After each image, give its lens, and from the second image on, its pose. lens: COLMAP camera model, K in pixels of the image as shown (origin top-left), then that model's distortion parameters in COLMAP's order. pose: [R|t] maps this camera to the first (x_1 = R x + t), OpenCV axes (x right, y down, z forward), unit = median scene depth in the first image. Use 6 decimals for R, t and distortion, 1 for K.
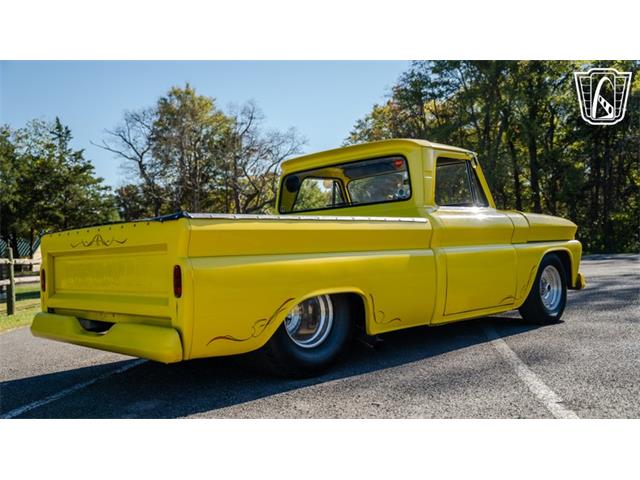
lens RADIAL K [[624.4, 0, 315.1], [0, 624.4, 237.4], [0, 0, 1]] dist [-0.082092, 0.259567]
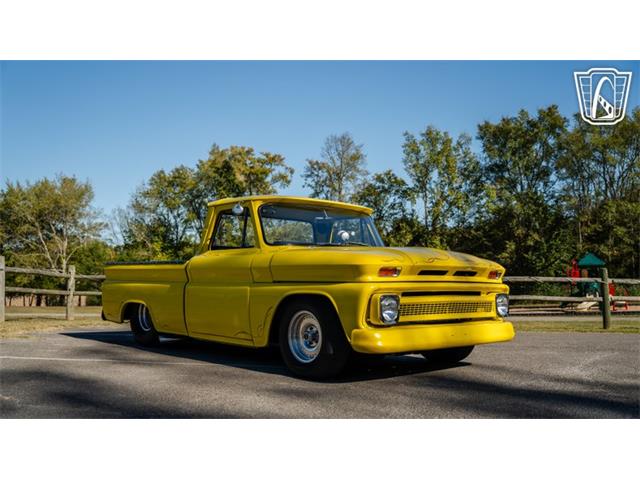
lens RADIAL K [[624.4, 0, 315.1], [0, 624.4, 237.4], [0, 0, 1]] dist [-0.082092, 0.259567]
pose [[-0.029814, -0.026524, -0.999203, 0.134687], [0.015990, 0.999507, -0.027009, -0.003536], [0.999428, -0.016782, -0.029376, 0.112472]]
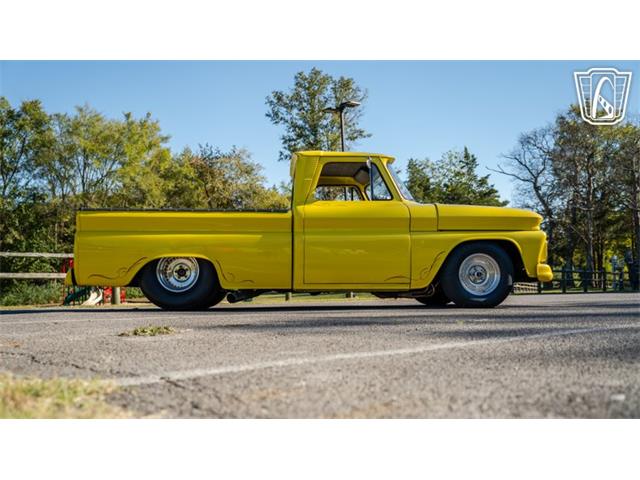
lens RADIAL K [[632.2, 0, 320.0], [0, 632.2, 240.0], [0, 0, 1]] dist [-0.074425, 0.238173]
pose [[0.770162, -0.010068, -0.637769, 0.092661], [-0.012858, 0.999427, -0.031304, 0.006425], [0.637719, 0.032309, 0.769591, -0.000881]]
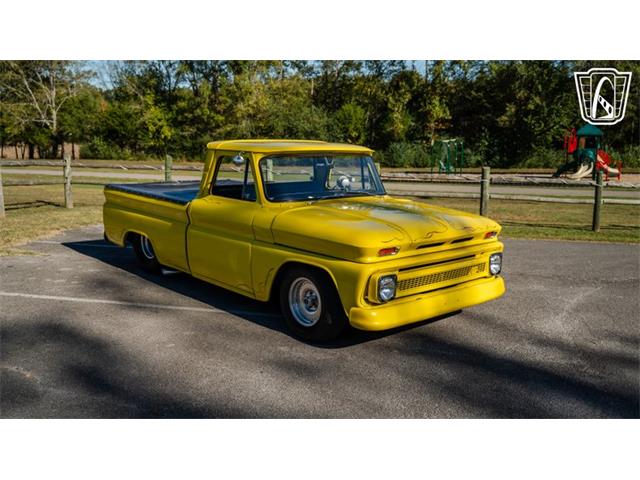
lens RADIAL K [[624.6, 0, 317.6], [0, 624.6, 238.1], [0, 0, 1]] dist [-0.081987, 0.261018]
pose [[-0.019617, 0.214599, -0.976505, 0.134458], [-0.004263, 0.976666, 0.214721, -0.022025], [0.999798, 0.008375, -0.018244, 0.111625]]
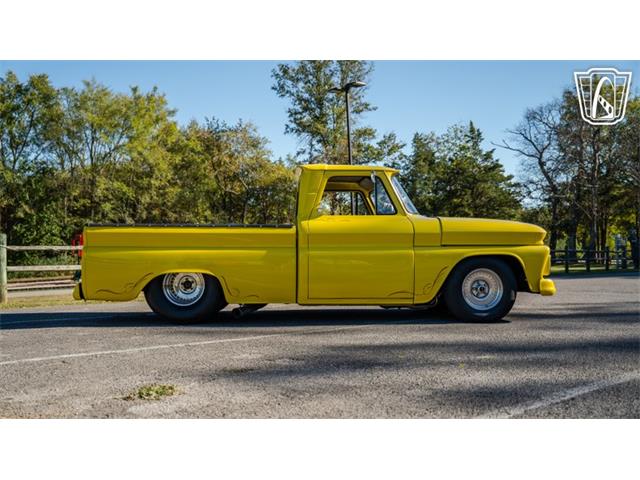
lens RADIAL K [[624.6, 0, 317.6], [0, 624.6, 238.1], [0, 0, 1]] dist [-0.081987, 0.261018]
pose [[0.761969, 0.022247, -0.647231, 0.092400], [-0.016041, 0.999752, 0.015479, -0.002071], [0.647415, -0.001412, 0.762137, -0.000381]]
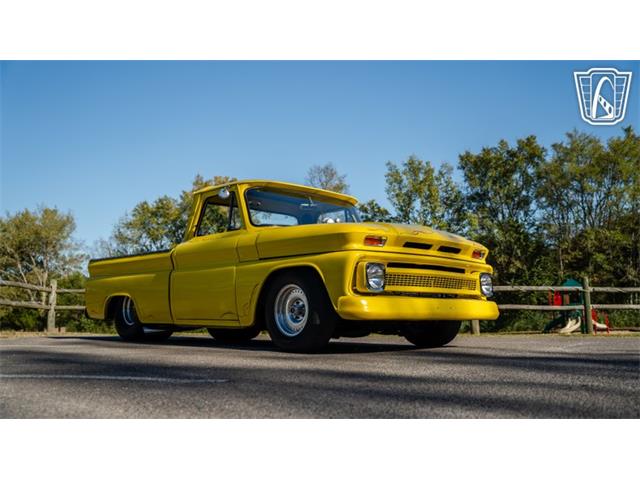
lens RADIAL K [[624.6, 0, 317.6], [0, 624.6, 238.1], [0, 0, 1]] dist [-0.081987, 0.261018]
pose [[0.000055, -0.080337, -0.996768, 0.135165], [0.022117, 0.996524, -0.080316, 0.005605], [0.999755, -0.022041, 0.001832, 0.111952]]
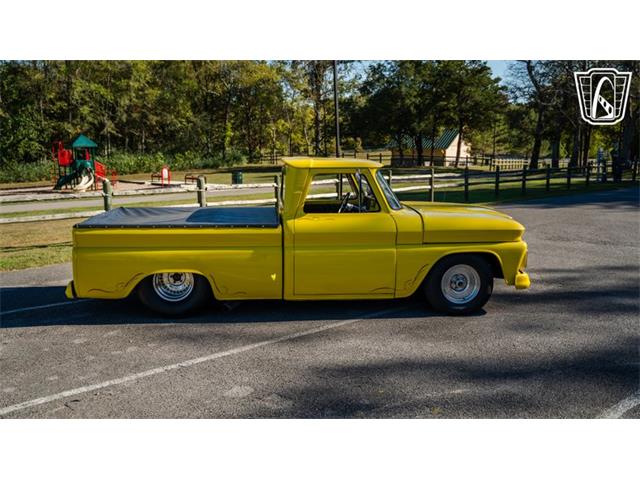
lens RADIAL K [[624.4, 0, 315.1], [0, 624.4, 237.4], [0, 0, 1]] dist [-0.082092, 0.259567]
pose [[0.776234, 0.131658, -0.616545, 0.092511], [-0.020840, 0.982775, 0.183625, -0.021875], [0.630101, -0.129688, 0.765607, -0.001617]]
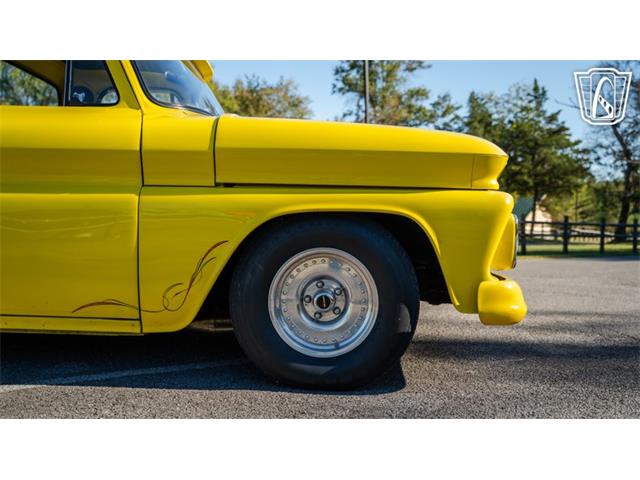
lens RADIAL K [[632.2, 0, 320.0], [0, 632.2, 240.0], [0, 0, 1]] dist [-0.074425, 0.238173]
pose [[0.696753, 0.074534, -0.713428, 0.072308], [-0.035551, 0.996953, 0.069435, 0.001270], [0.716429, -0.023016, 0.697280, 0.076778]]
